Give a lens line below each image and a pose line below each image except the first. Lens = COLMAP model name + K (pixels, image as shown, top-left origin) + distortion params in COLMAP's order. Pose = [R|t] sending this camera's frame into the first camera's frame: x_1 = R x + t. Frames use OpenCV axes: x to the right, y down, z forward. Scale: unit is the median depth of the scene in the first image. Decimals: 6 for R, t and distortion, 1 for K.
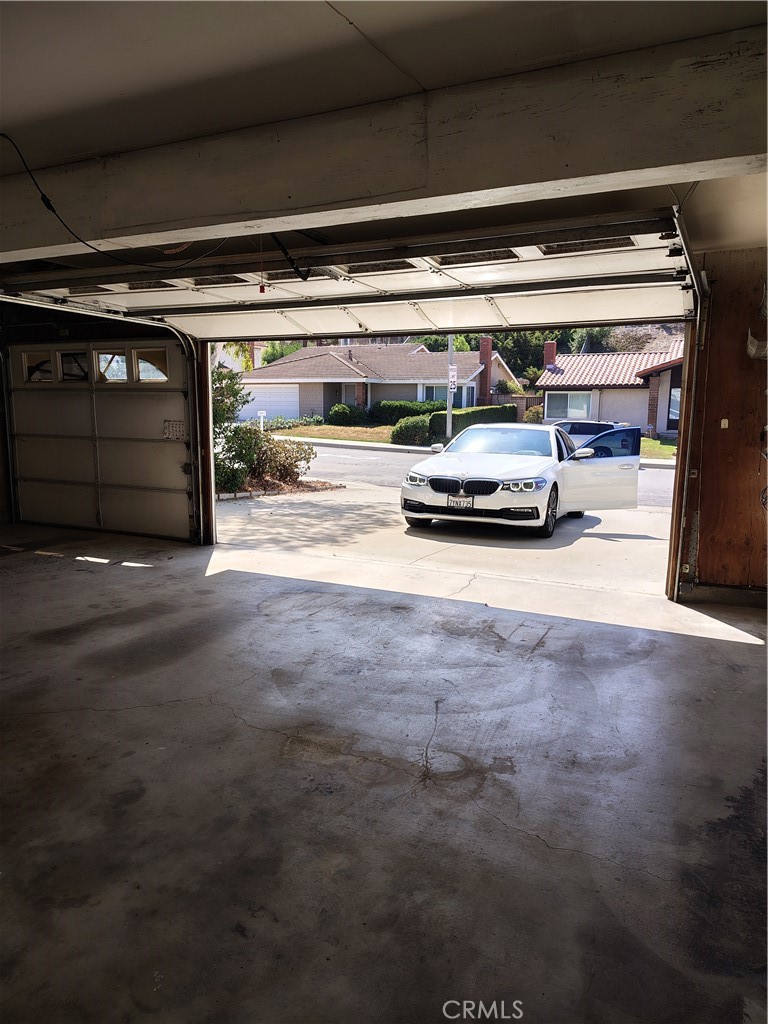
lens RADIAL K [[704.9, 0, 385.0], [0, 704.9, 507.9], [0, 0, 1]] dist [0.047263, -0.050840]
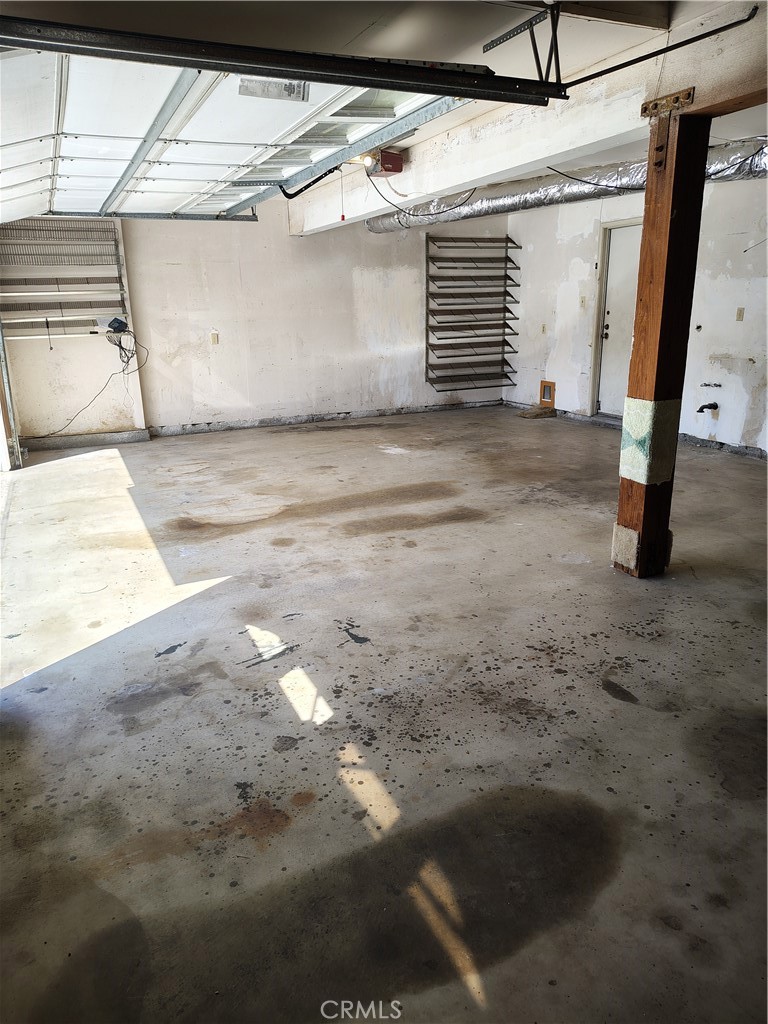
lens RADIAL K [[704.9, 0, 383.8], [0, 704.9, 510.3], [0, 0, 1]] dist [0.047263, -0.050840]
pose [[-0.774687, -0.176789, 0.607129, -1.261068], [0.096020, 0.916102, 0.389277, -0.330267], [-0.625012, 0.359864, -0.692717, 2.247858]]
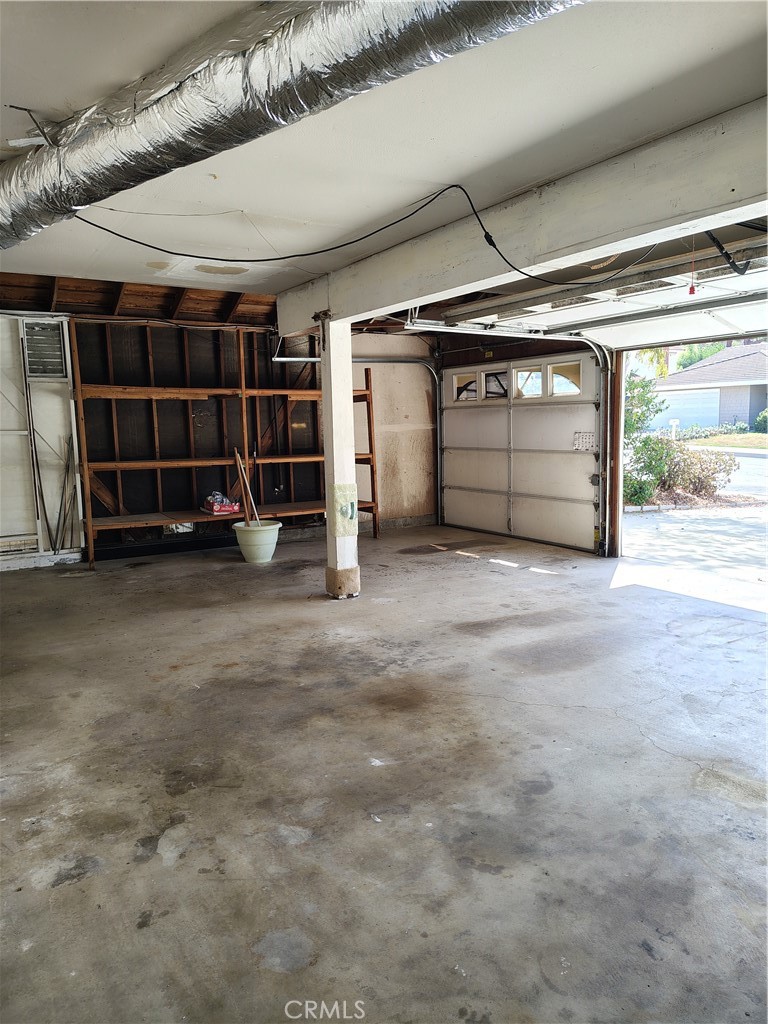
lens RADIAL K [[704.9, 0, 380.1], [0, 704.9, 514.5], [0, 0, 1]] dist [0.047263, -0.050840]
pose [[0.846980, 0.041236, -0.530023, -0.010226], [-0.044858, 0.998975, 0.006038, 0.002776], [0.529729, 0.018662, 0.847962, -0.021346]]
